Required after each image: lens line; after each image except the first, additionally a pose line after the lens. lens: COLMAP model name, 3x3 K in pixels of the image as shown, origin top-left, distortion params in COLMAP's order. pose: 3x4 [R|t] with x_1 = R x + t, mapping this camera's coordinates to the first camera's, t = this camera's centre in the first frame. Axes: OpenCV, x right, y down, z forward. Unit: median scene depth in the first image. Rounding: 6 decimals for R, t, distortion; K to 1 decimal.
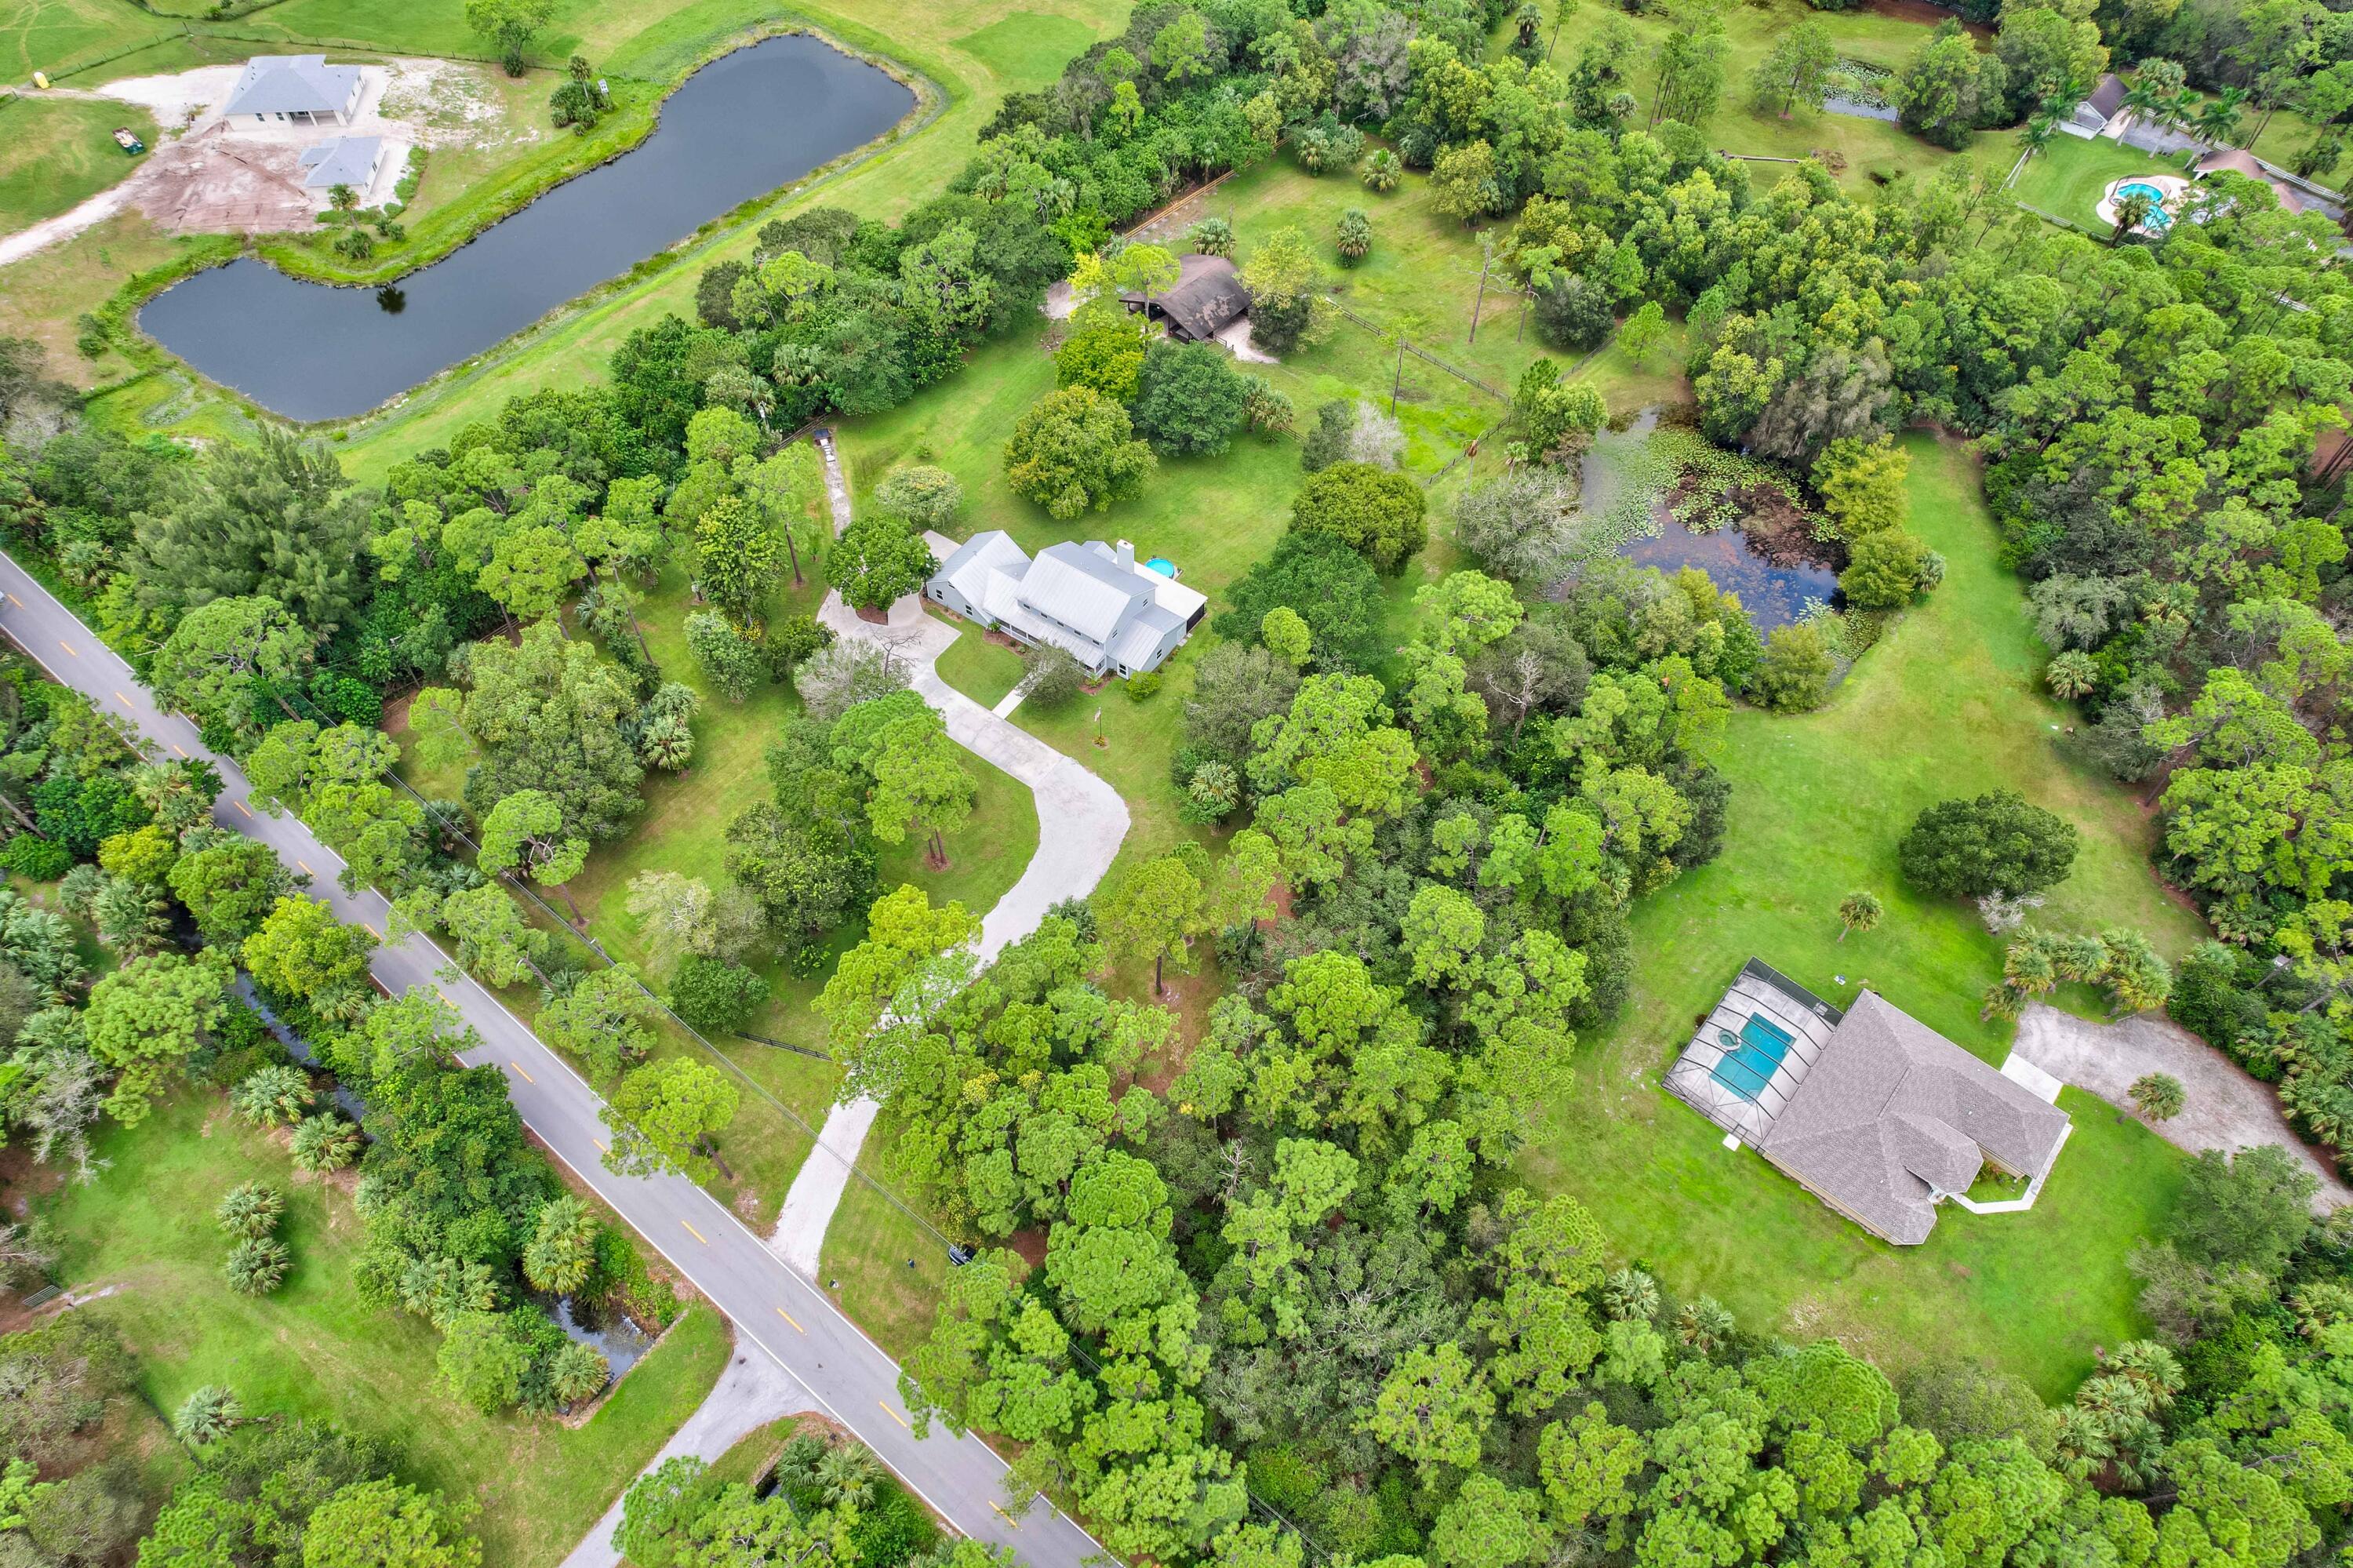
lens RADIAL K [[1505.2, 0, 1175.7], [0, 1505.2, 807.8], [0, 0, 1]] dist [-0.081874, 0.075960]
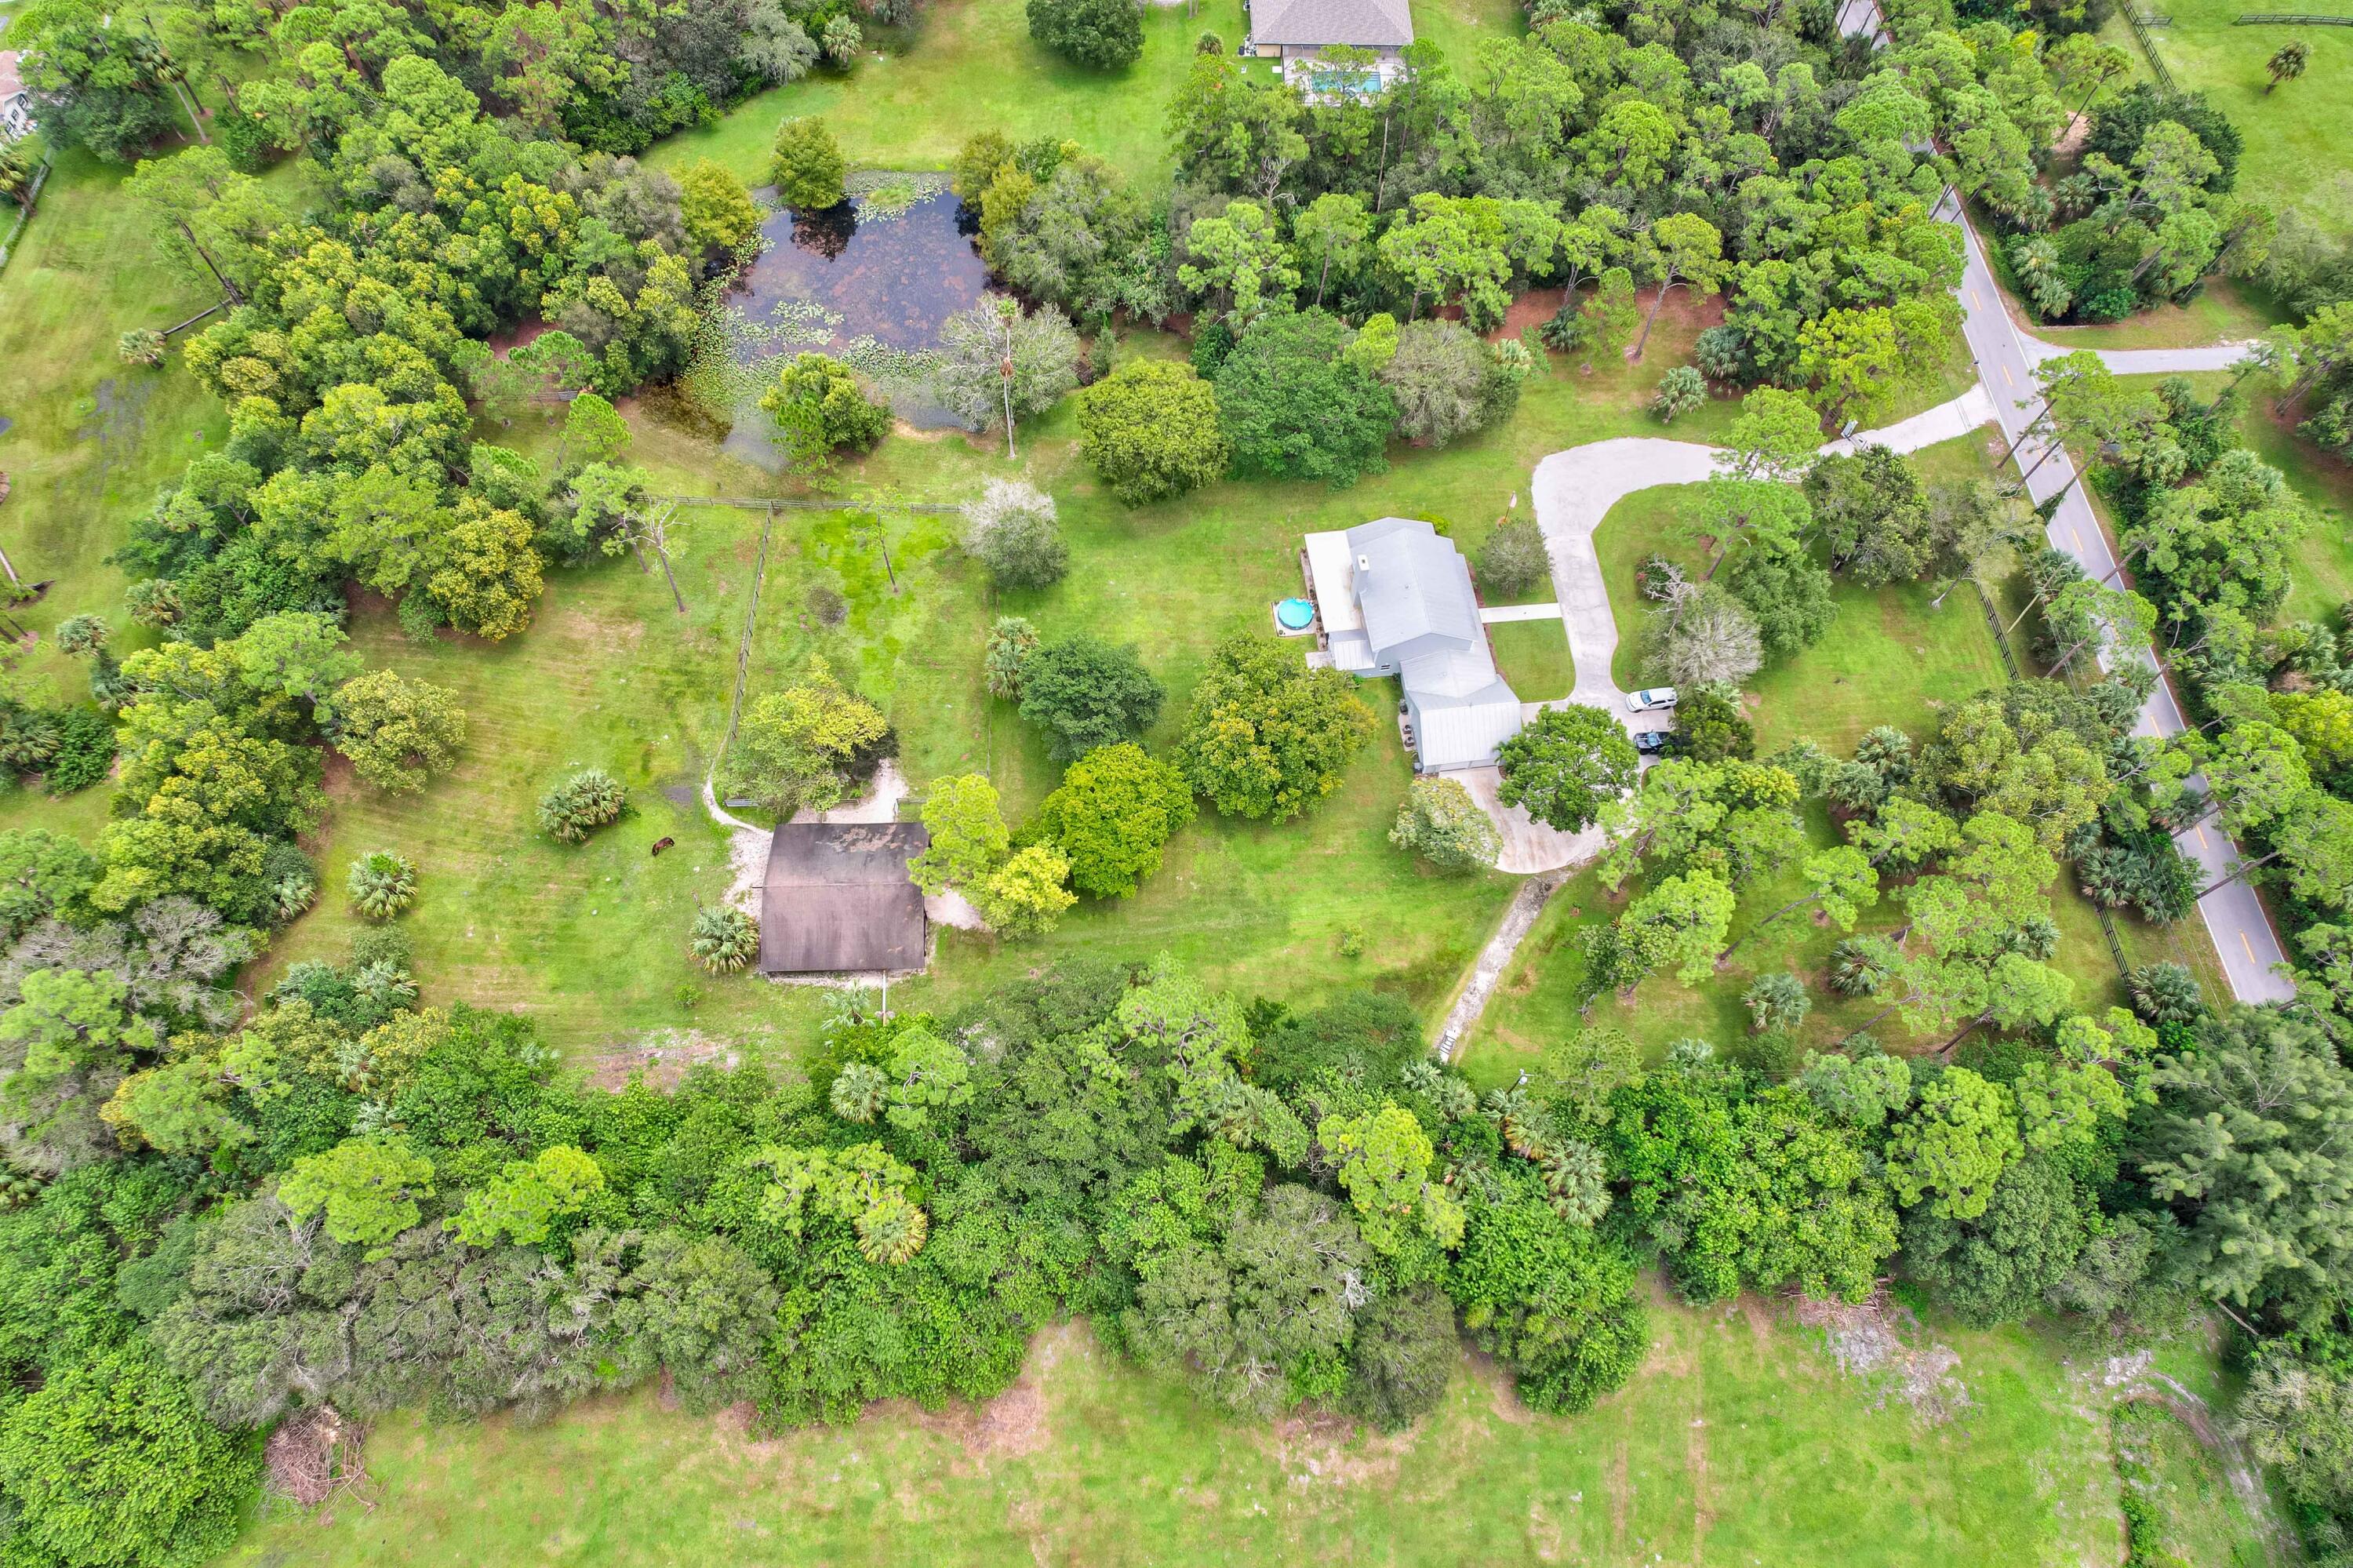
lens RADIAL K [[1505.2, 0, 1175.7], [0, 1505.2, 807.8], [0, 0, 1]] dist [-0.081874, 0.075960]
pose [[-0.668867, -0.671288, 0.319359, -0.304599], [0.577749, -0.199087, 0.791562, -0.870565], [-0.467785, 0.713959, 0.520999, 0.627653]]
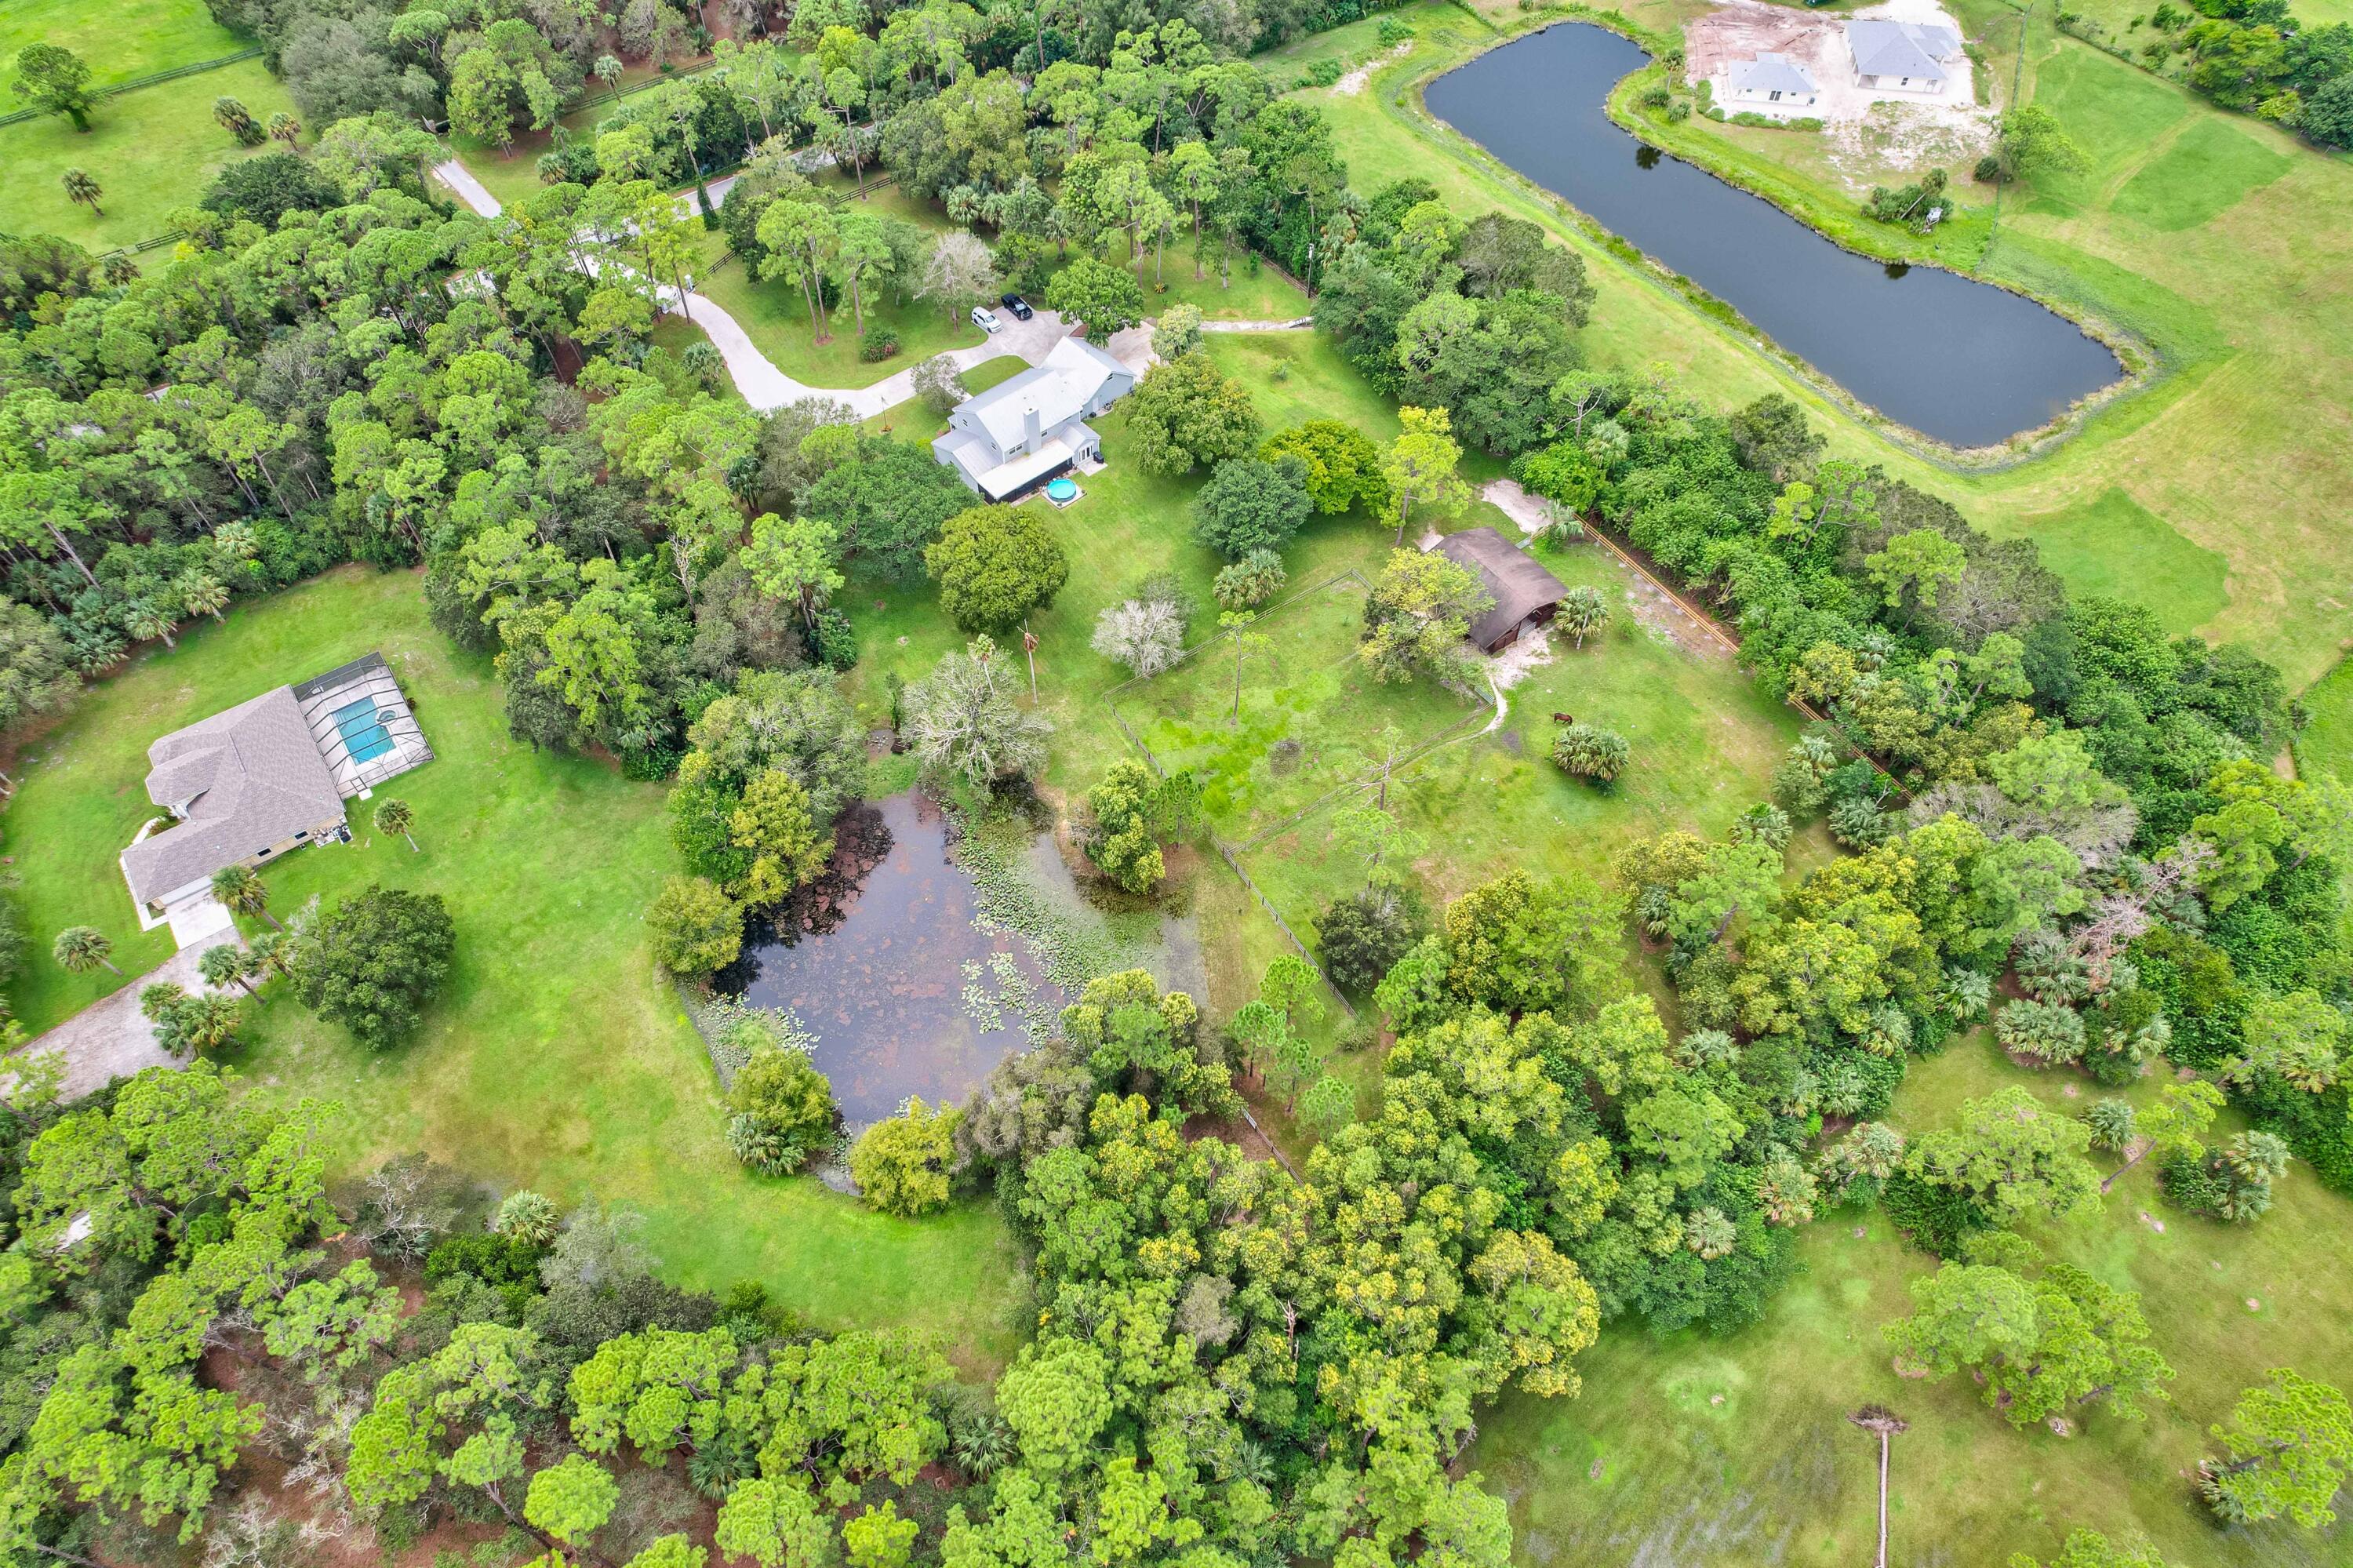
lens RADIAL K [[1493.7, 0, 1177.5], [0, 1493.7, 810.6], [0, 0, 1]] dist [-0.080695, 0.073328]
pose [[-0.240350, 0.776773, -0.582114, 0.718385], [-0.785911, 0.196248, 0.586370, -0.753409], [0.569715, 0.598424, 0.563306, 0.564651]]
